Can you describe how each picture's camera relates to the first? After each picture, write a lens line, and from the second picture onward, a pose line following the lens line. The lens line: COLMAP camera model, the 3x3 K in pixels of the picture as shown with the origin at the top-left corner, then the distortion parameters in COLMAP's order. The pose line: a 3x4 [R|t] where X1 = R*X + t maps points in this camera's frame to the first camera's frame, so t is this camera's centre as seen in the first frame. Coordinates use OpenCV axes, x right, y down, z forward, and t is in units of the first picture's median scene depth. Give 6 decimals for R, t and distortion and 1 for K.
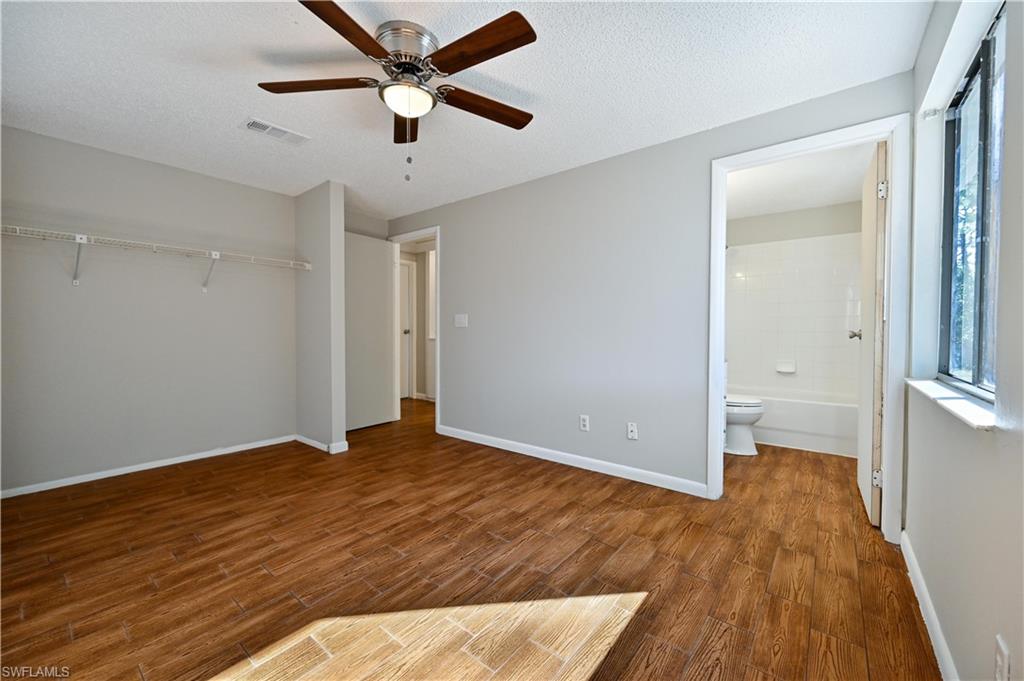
lens RADIAL K [[401.5, 0, 513.0], [0, 401.5, 338.4], [0, 0, 1]] dist [-0.002161, 0.000730]
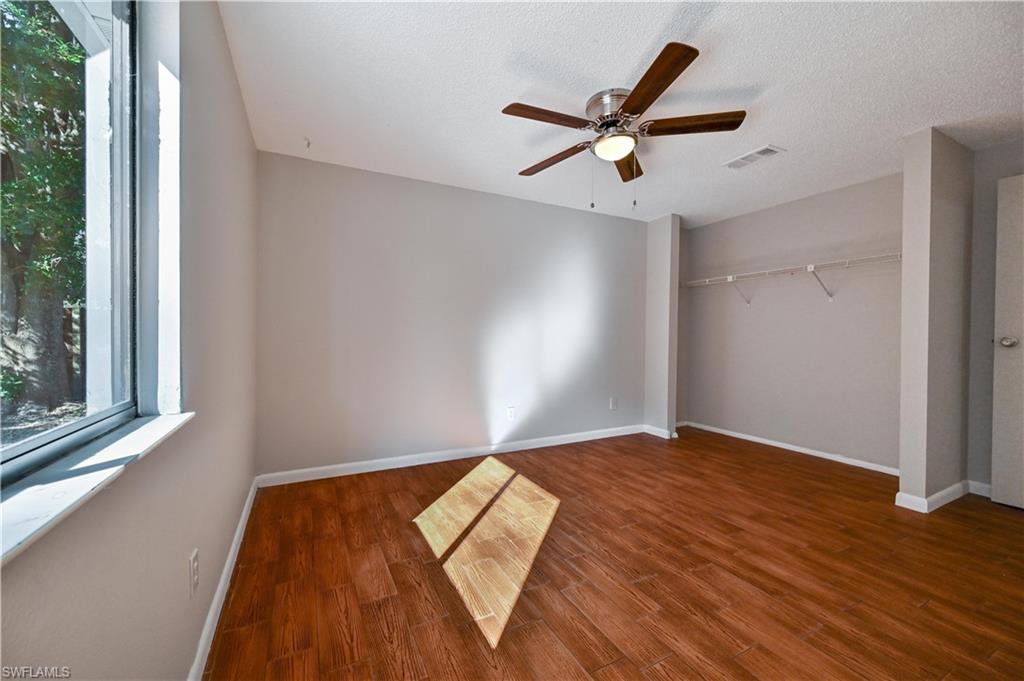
lens RADIAL K [[401.5, 0, 513.0], [0, 401.5, 338.4], [0, 0, 1]] dist [-0.002161, 0.000730]
pose [[-0.403562, 0.003087, -0.914947, 0.848726], [-0.023722, 0.999623, 0.013836, -0.020909], [0.914645, 0.027288, -0.403337, 1.066925]]
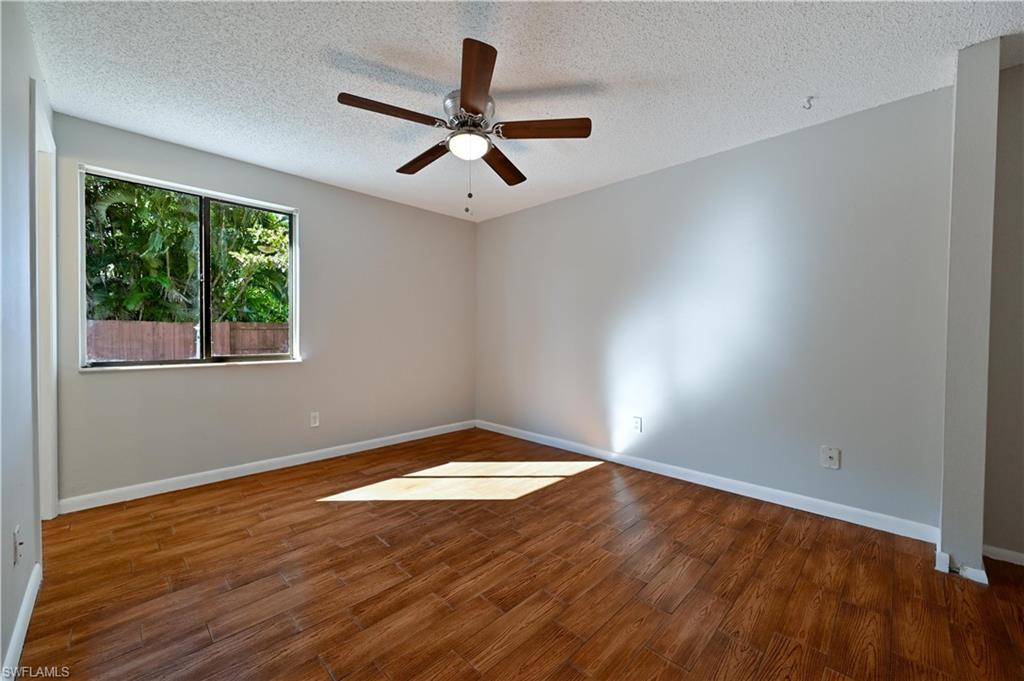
lens RADIAL K [[401.5, 0, 513.0], [0, 401.5, 338.4], [0, 0, 1]] dist [-0.002161, 0.000730]
pose [[-0.994927, -0.006837, 0.100369, -0.455971], [-0.003870, 0.999551, 0.029722, -0.039667], [-0.100528, 0.029182, -0.994506, 1.932656]]
